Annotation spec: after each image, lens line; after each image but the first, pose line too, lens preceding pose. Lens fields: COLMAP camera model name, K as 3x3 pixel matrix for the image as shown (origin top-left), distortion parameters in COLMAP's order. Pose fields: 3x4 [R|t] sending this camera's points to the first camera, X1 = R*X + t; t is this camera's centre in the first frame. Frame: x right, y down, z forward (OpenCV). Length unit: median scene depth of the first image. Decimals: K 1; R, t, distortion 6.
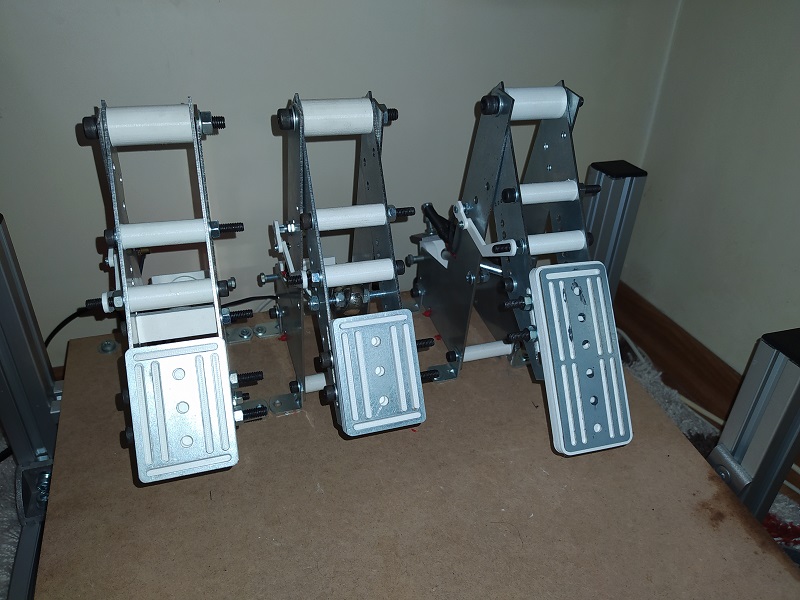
lens RADIAL K [[631.3, 0, 400.0], [0, 631.3, 300.0], [0, 0, 1]] dist [0.071000, -0.151034]
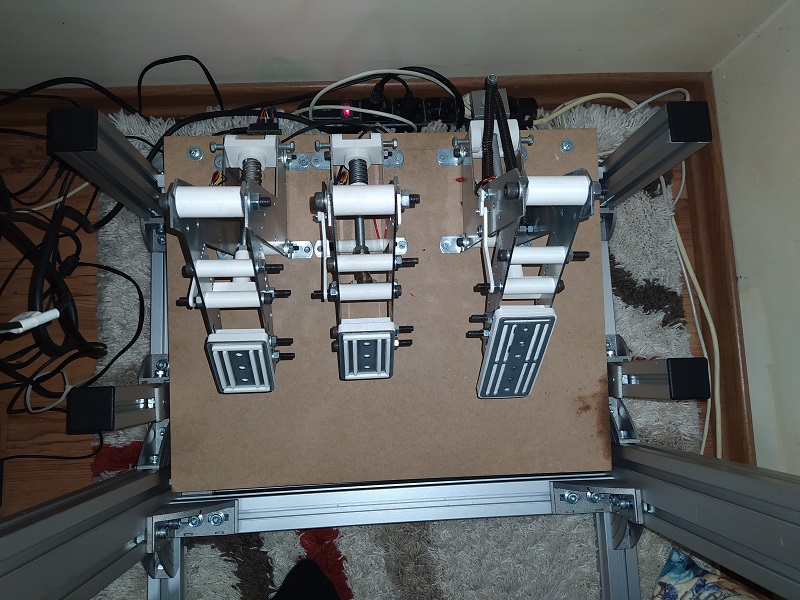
lens RADIAL K [[631.3, 0, 400.0], [0, 631.3, 300.0], [0, 0, 1]] dist [0.071000, -0.151034]
pose [[0.960560, 0.276534, -0.029219, 0.046861], [-0.148879, 0.600179, 0.785888, -1.029954], [0.234862, -0.750543, 0.617678, 0.154867]]
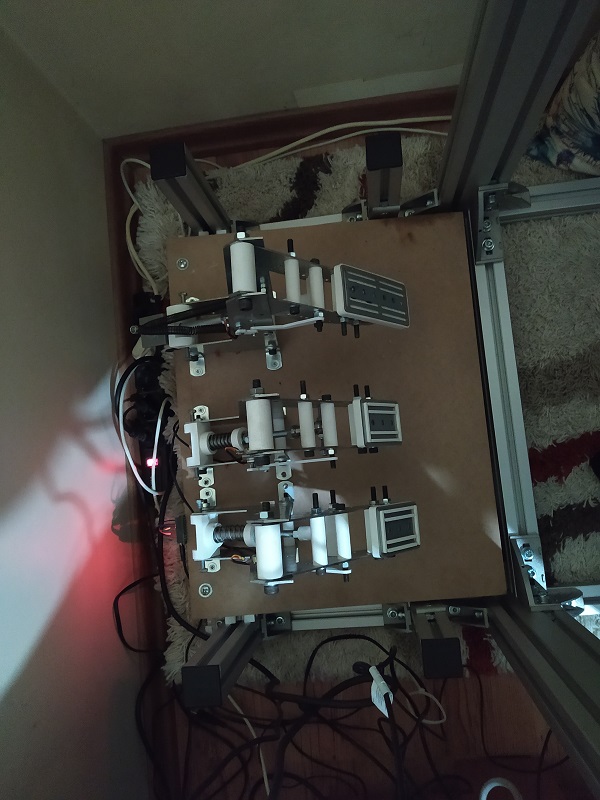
lens RADIAL K [[631.3, 0, 300.0], [0, 631.3, 400.0], [0, 0, 1]] dist [0.071000, -0.151034]
pose [[0.227274, -0.973710, 0.015325, -0.039260], [0.595989, 0.151521, 0.788567, -1.251611], [-0.770158, -0.170087, 0.614757, 0.083350]]
